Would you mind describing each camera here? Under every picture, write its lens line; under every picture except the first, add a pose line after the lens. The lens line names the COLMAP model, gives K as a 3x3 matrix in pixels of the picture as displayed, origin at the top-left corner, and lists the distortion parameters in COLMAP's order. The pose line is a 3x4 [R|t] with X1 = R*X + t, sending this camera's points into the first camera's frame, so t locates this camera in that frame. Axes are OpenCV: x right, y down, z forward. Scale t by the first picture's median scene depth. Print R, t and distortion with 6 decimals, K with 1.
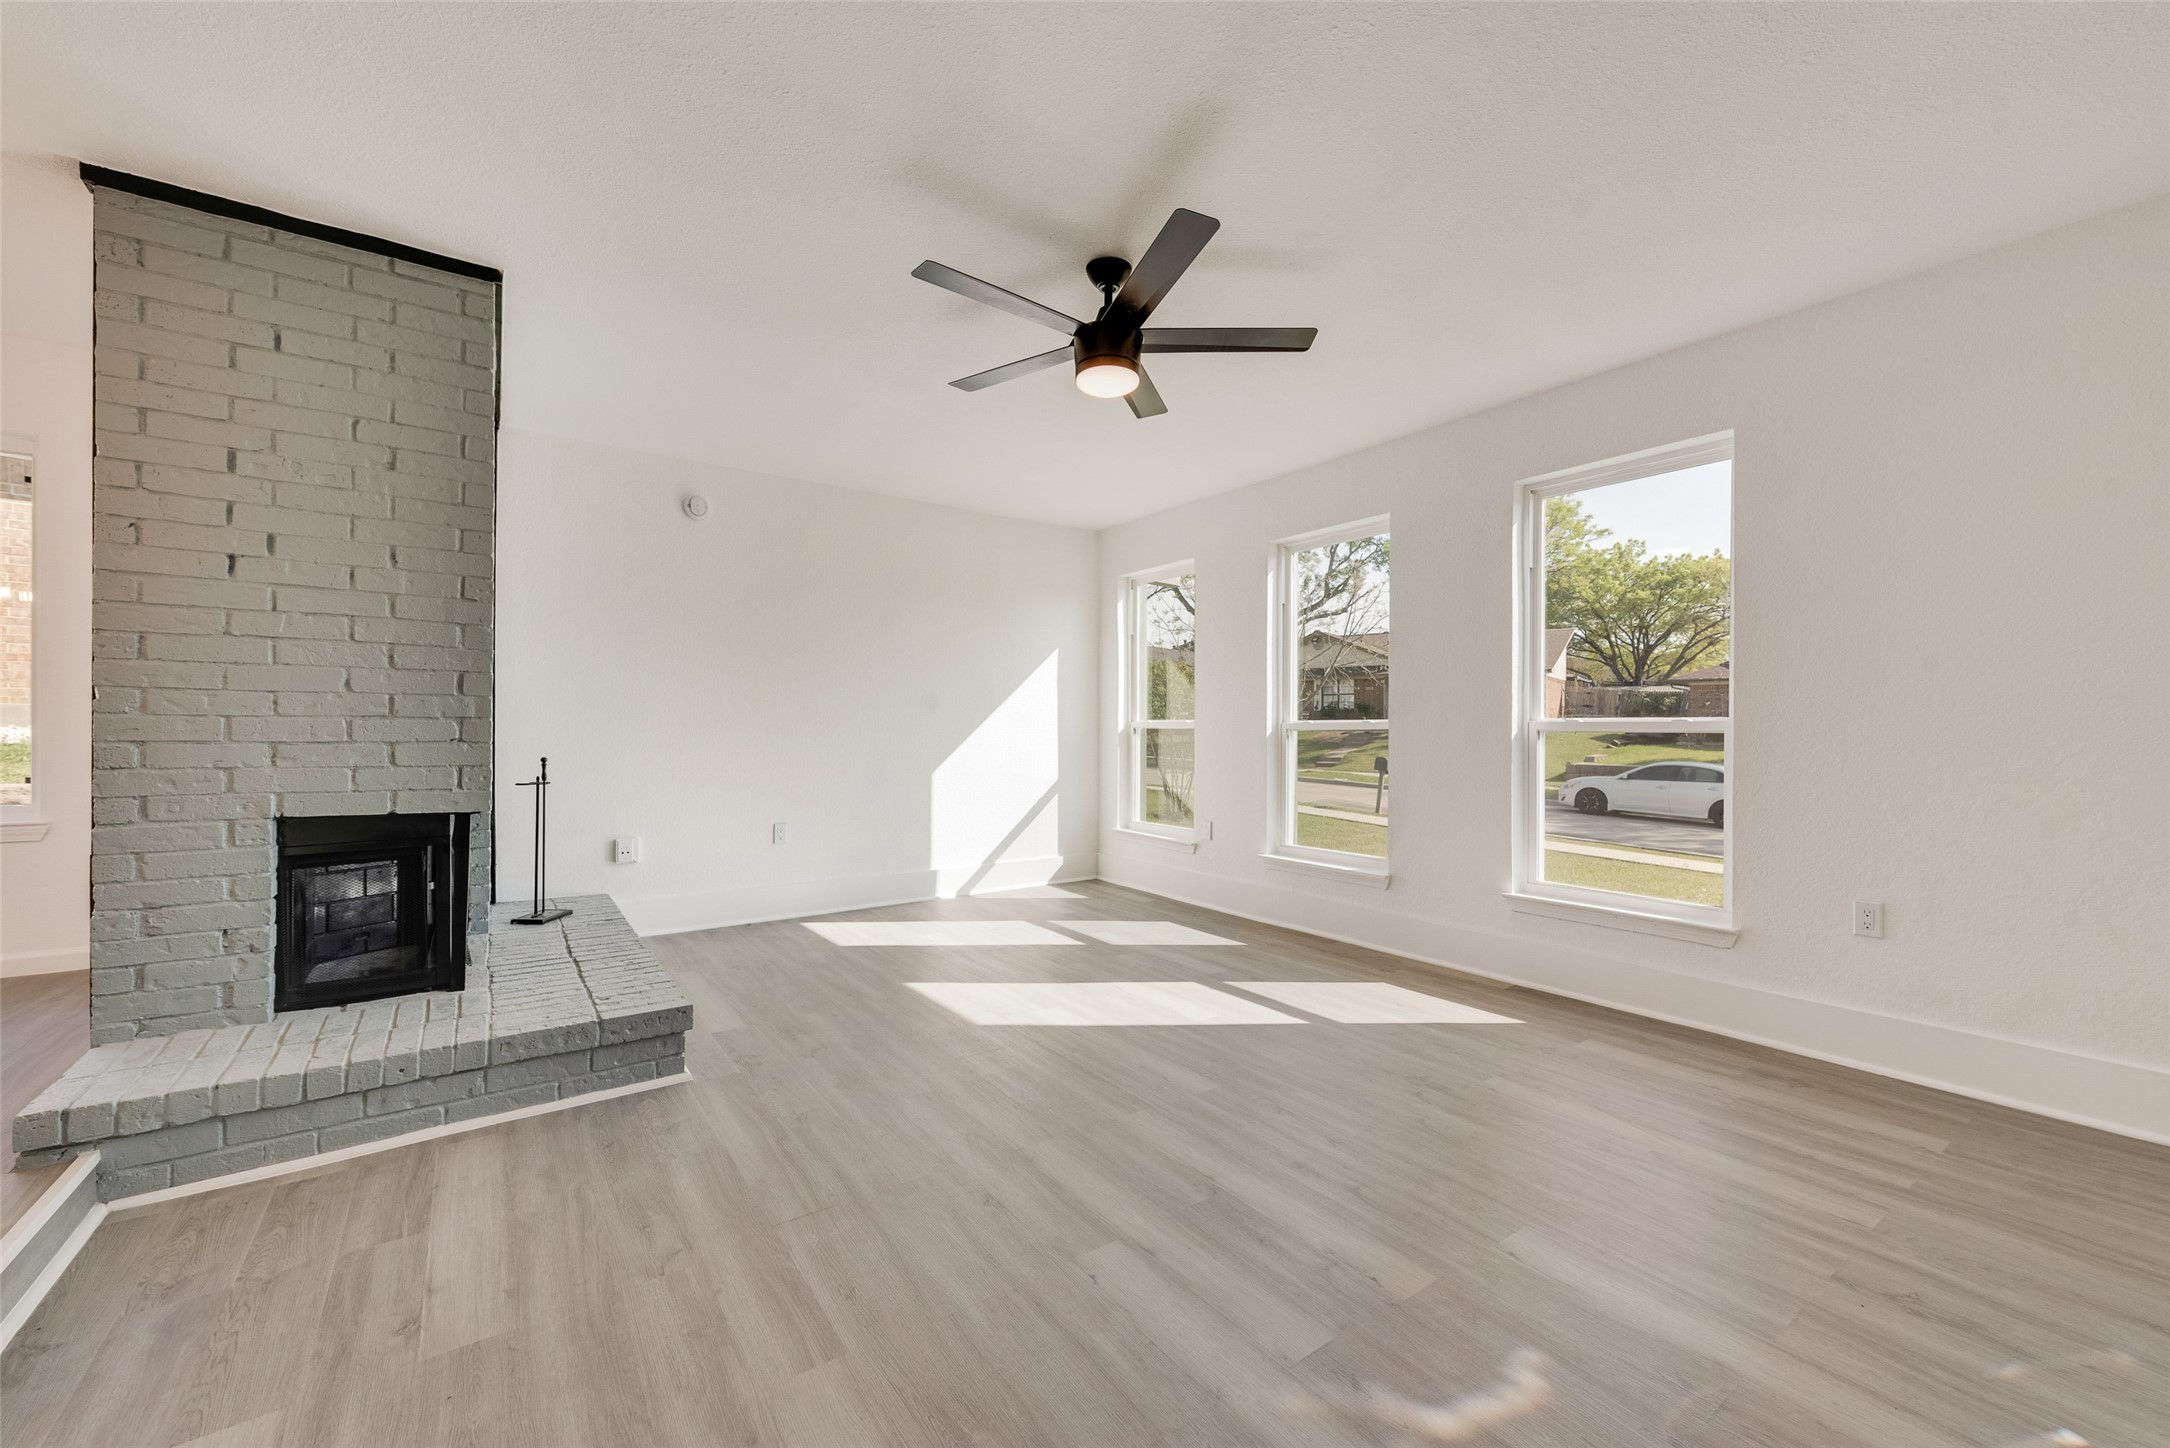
lens RADIAL K [[852.8, 0, 1081.7], [0, 852.8, 734.8], [0, 0, 1]] dist [0.004748, 0.000105]
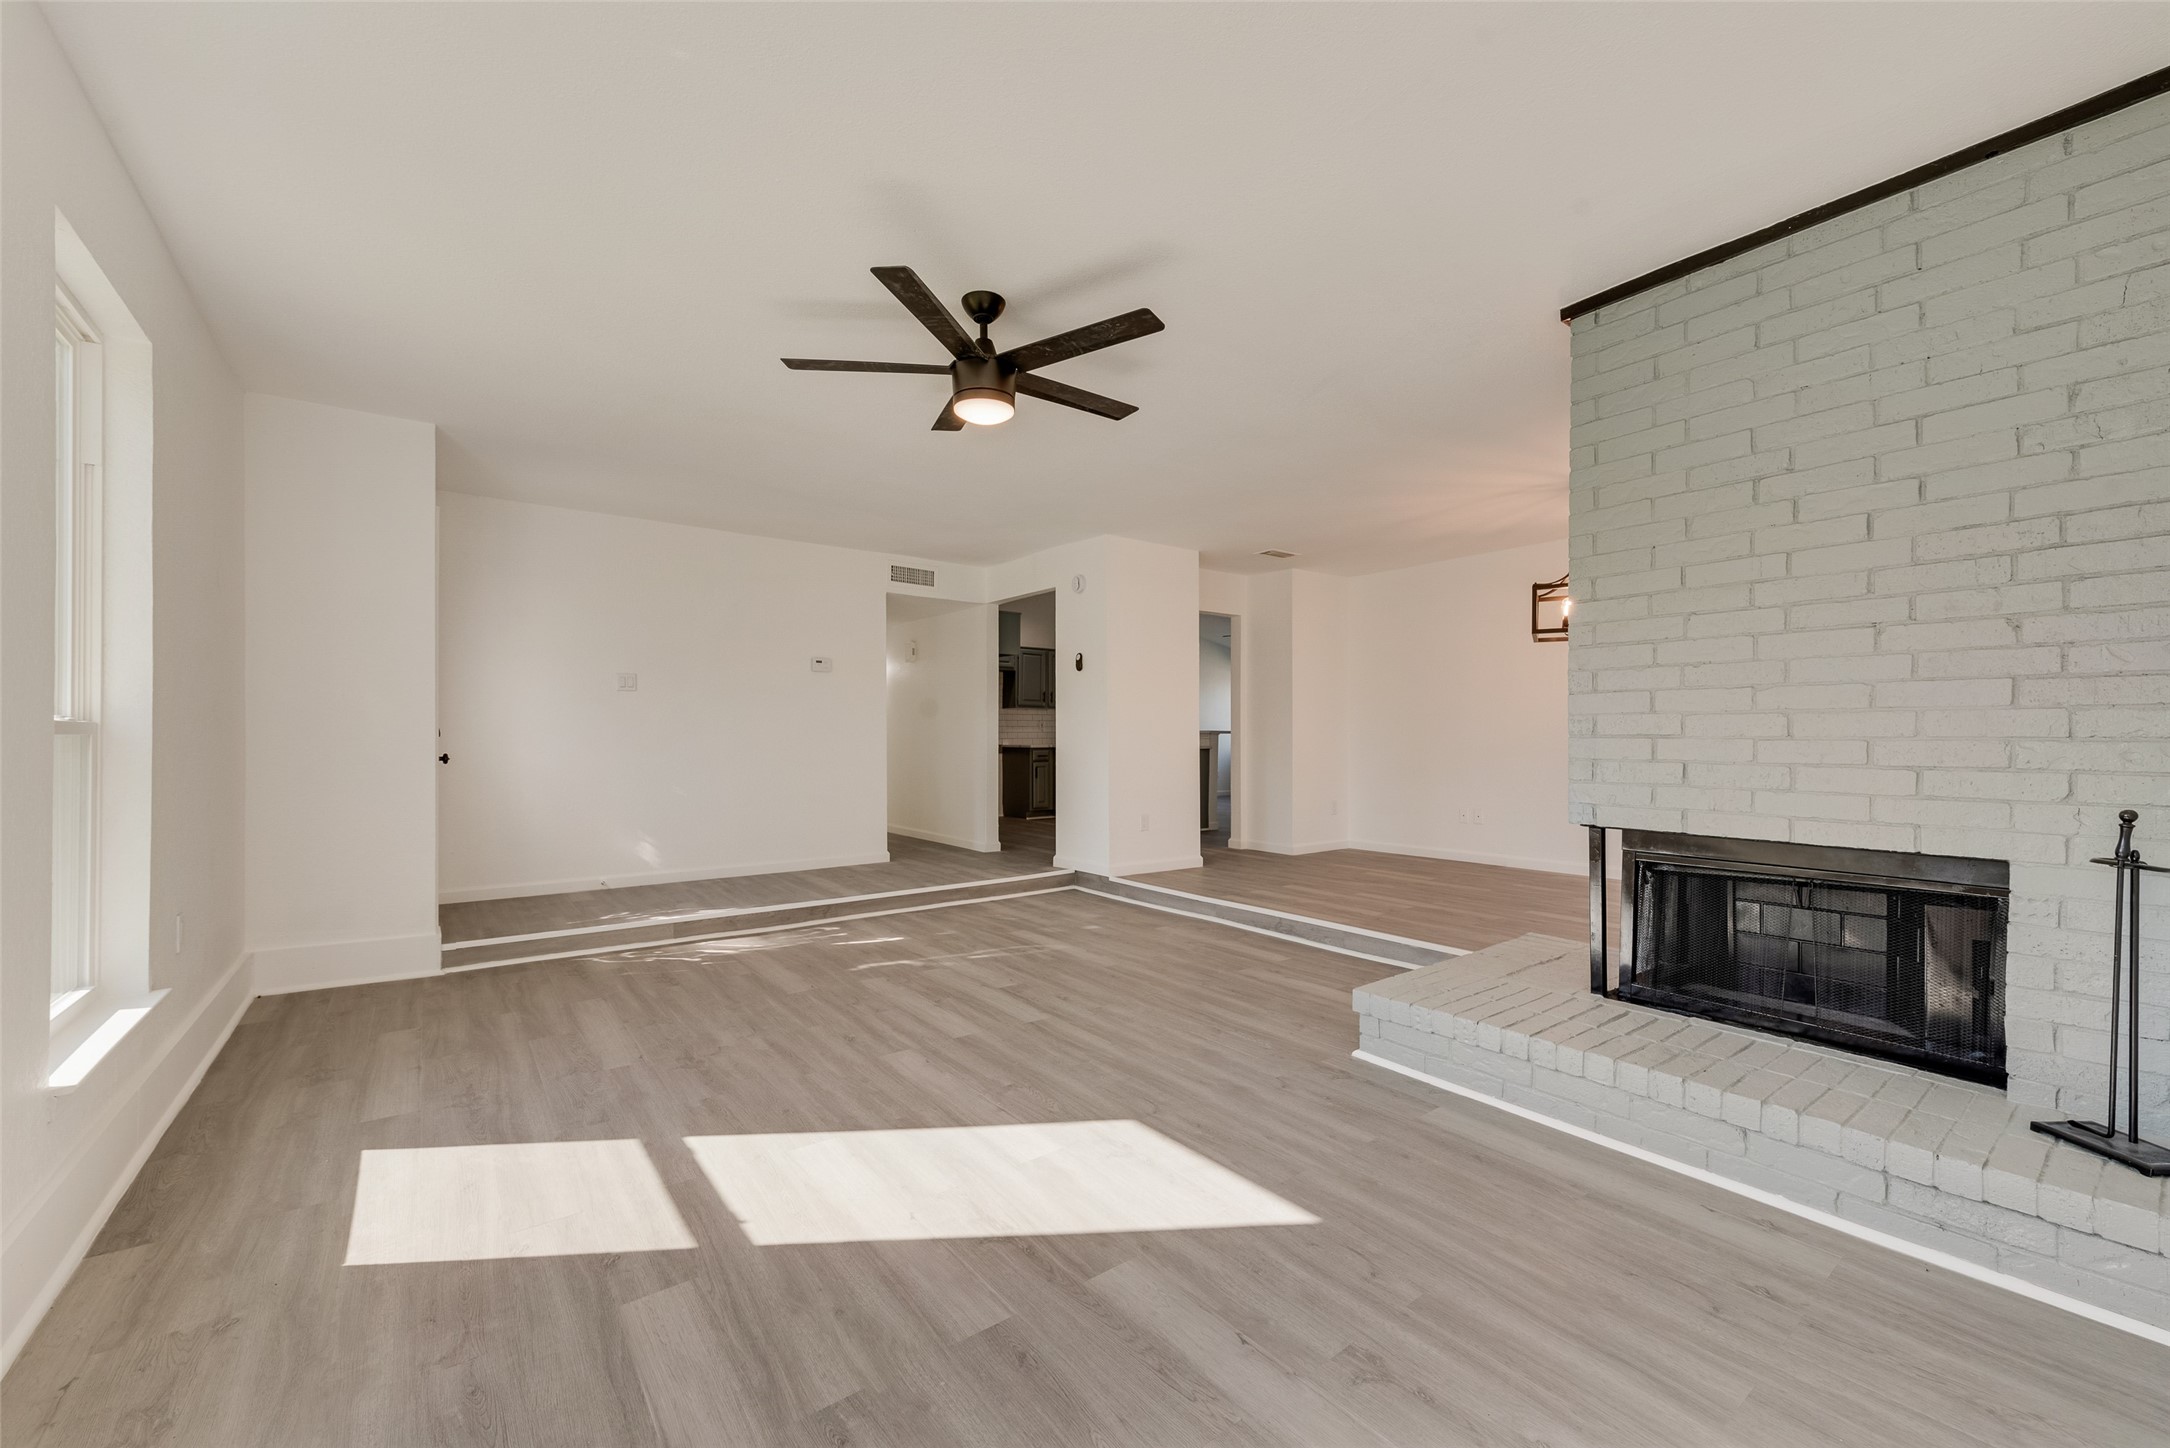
lens RADIAL K [[852.8, 0, 1081.7], [0, 852.8, 734.8], [0, 0, 1]] dist [0.004748, 0.000105]
pose [[-0.999287, -0.008753, -0.036731, -0.055603], [-0.008714, 0.999961, -0.001224, -0.014794], [0.036740, -0.000903, -0.999324, 2.140946]]
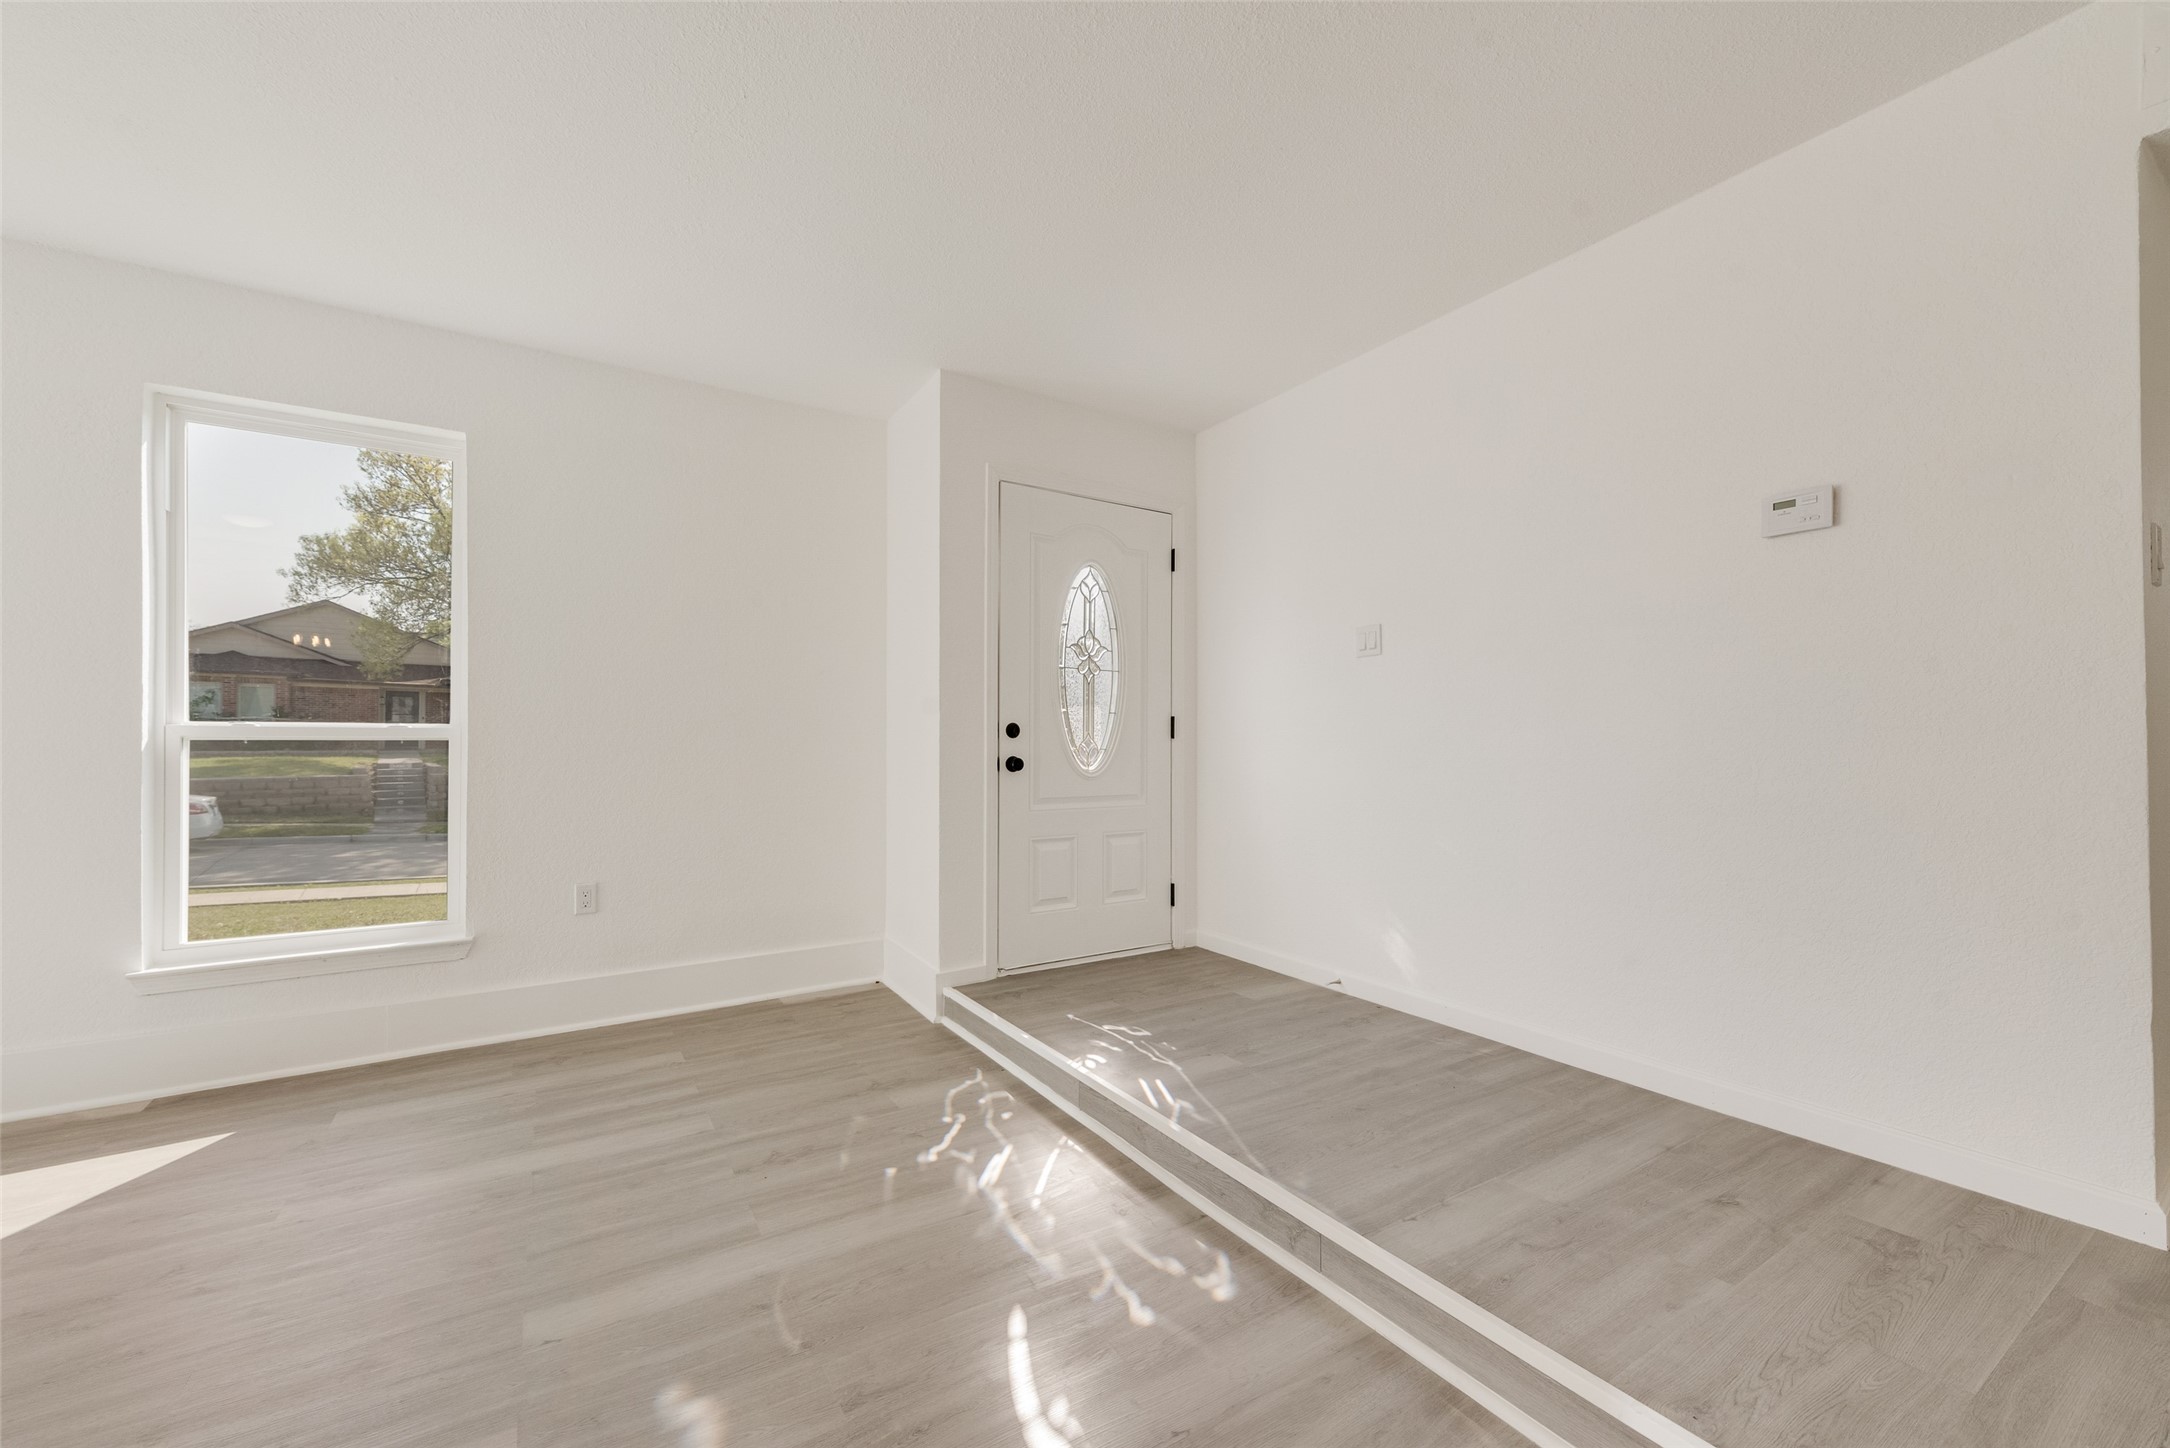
lens RADIAL K [[852.8, 0, 1081.7], [0, 852.8, 734.8], [0, 0, 1]] dist [0.004748, 0.000105]
pose [[0.045134, 0.002743, 0.998977, -0.234682], [0.004342, 0.999986, -0.002942, -0.003048], [-0.998972, 0.004470, 0.045121, 0.286392]]
